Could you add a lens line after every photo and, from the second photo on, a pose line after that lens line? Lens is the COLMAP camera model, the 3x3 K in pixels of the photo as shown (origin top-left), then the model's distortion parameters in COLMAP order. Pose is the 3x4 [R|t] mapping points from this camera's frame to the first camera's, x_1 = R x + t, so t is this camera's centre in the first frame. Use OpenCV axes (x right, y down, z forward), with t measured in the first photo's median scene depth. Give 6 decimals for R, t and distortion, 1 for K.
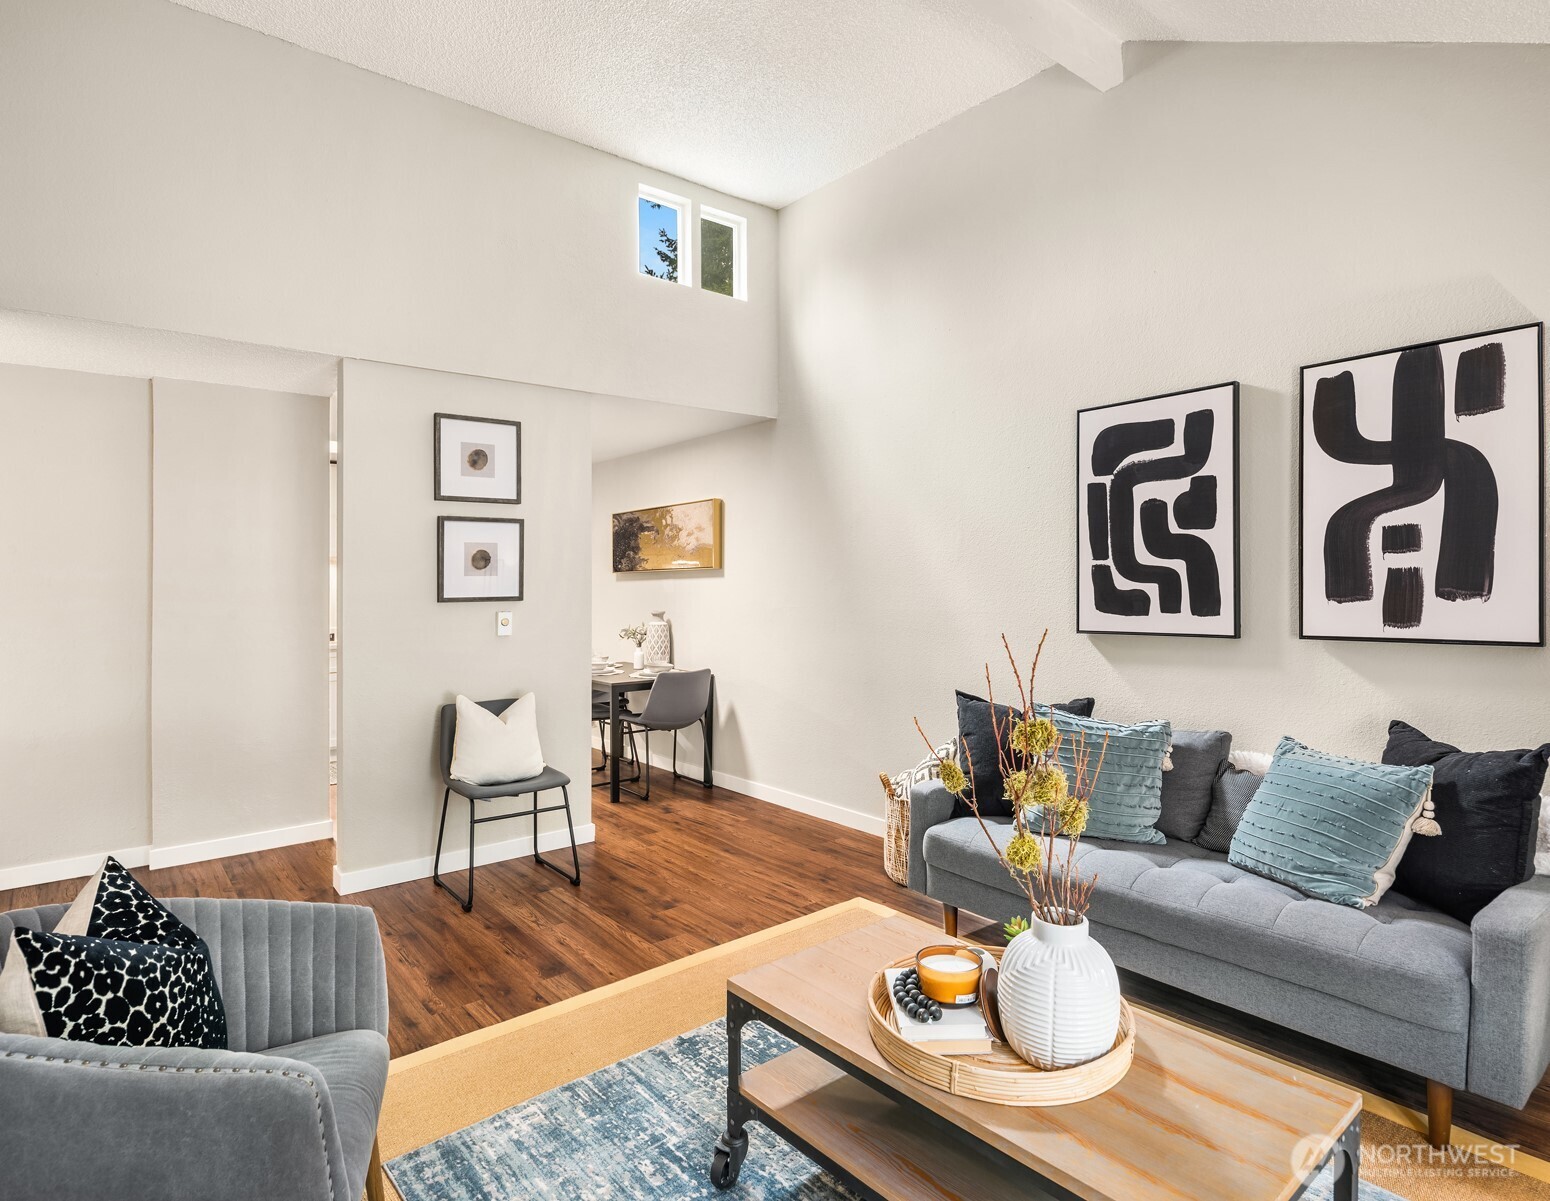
lens RADIAL K [[871.2, 0, 775.0], [0, 871.2, 600.5], [0, 0, 1]] dist [0.001631, 0.001186]
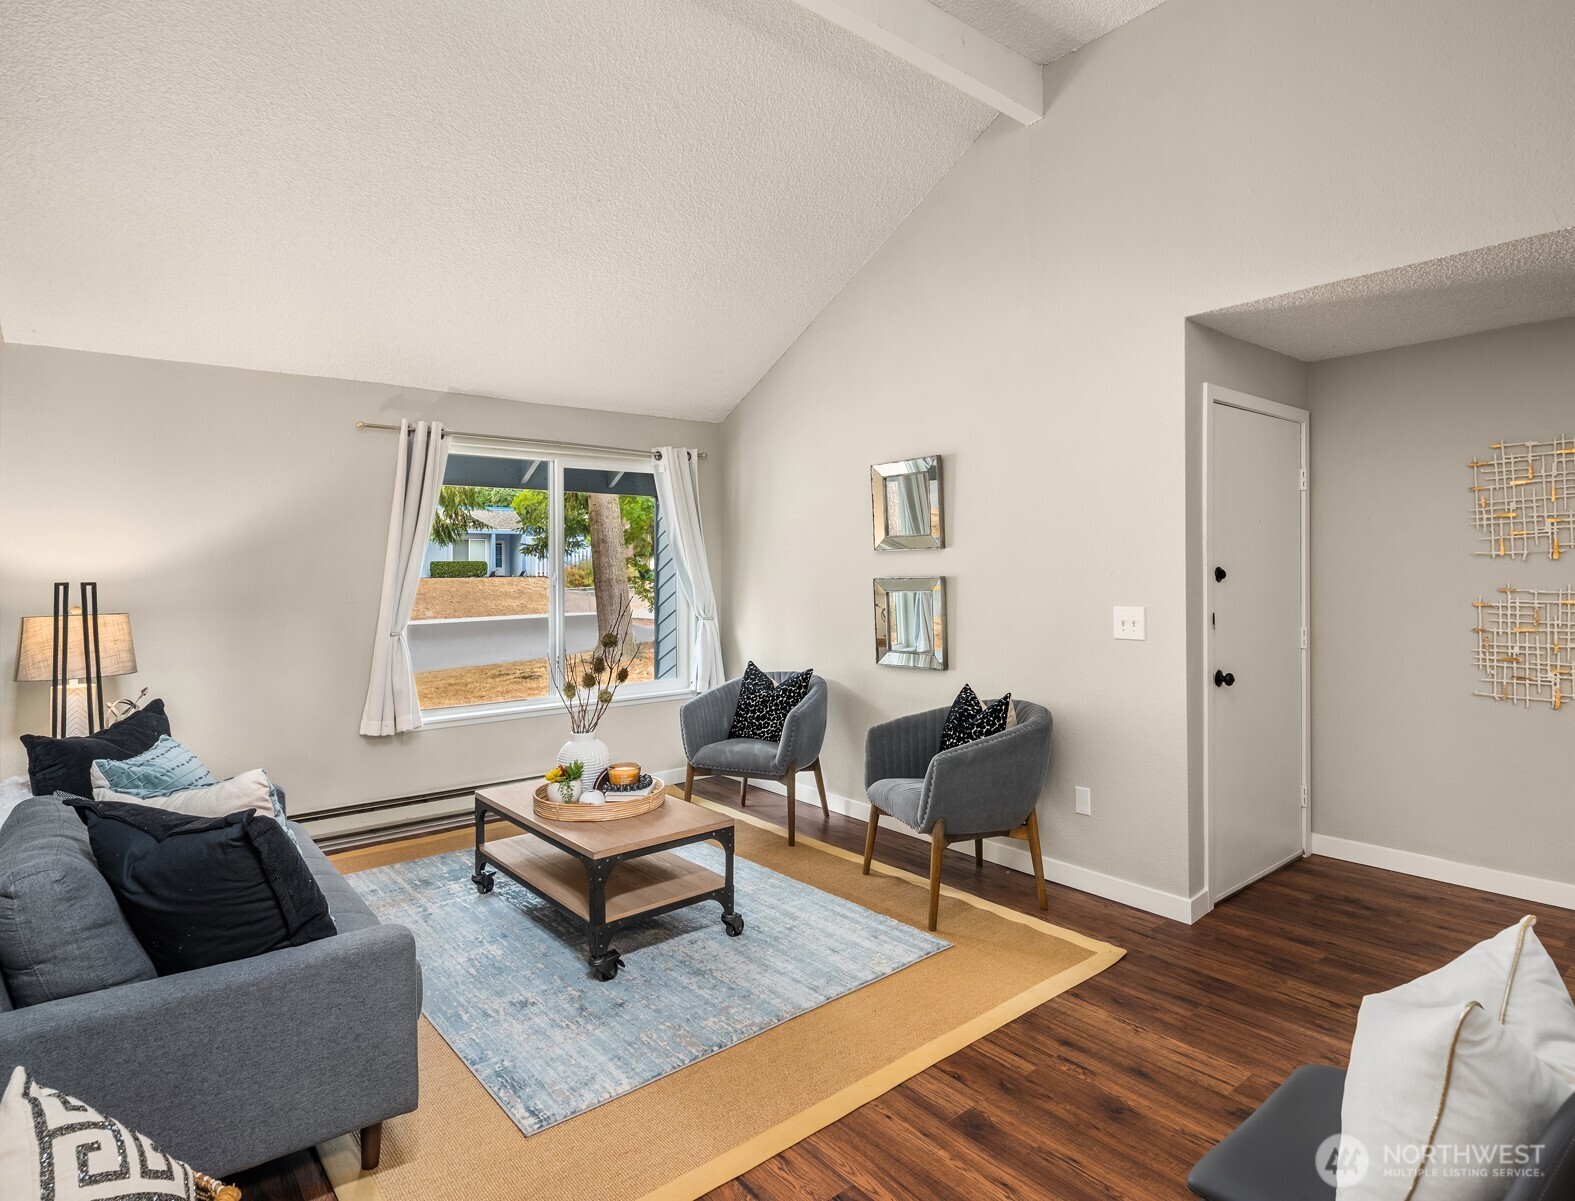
lens RADIAL K [[881.3, 0, 787.5], [0, 881.3, 600.5], [0, 0, 1]] dist [0.002461, 0.000489]
pose [[-0.999860, 0.015833, -0.005470, -0.085115], [0.015478, 0.998085, 0.059886, -0.032754], [0.006408, 0.059793, -0.998190, 1.338178]]
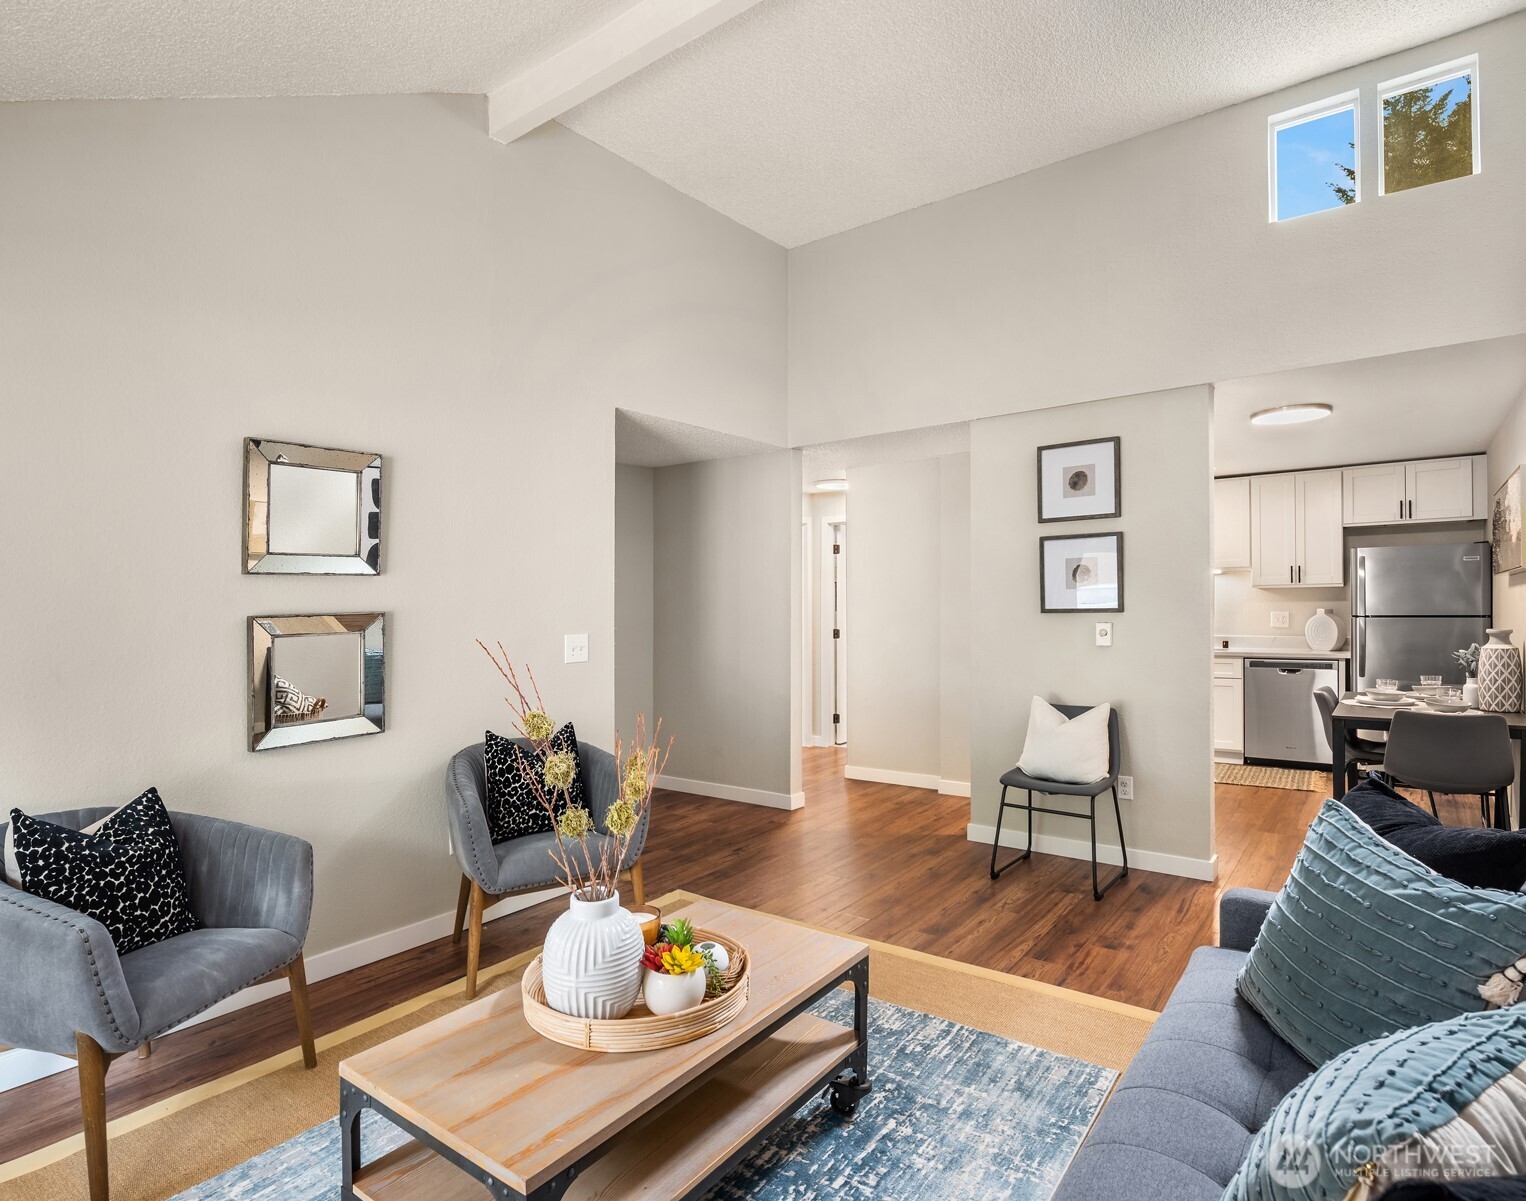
lens RADIAL K [[835.1, 0, 763.0], [0, 835.1, 600.5], [0, 0, 1]] dist [0.012905, -0.000462]
pose [[0.242296, -0.000084, -0.970202, 0.613054], [-0.009281, 0.999954, -0.002404, -0.008215], [0.970158, 0.009587, 0.242285, 0.401234]]
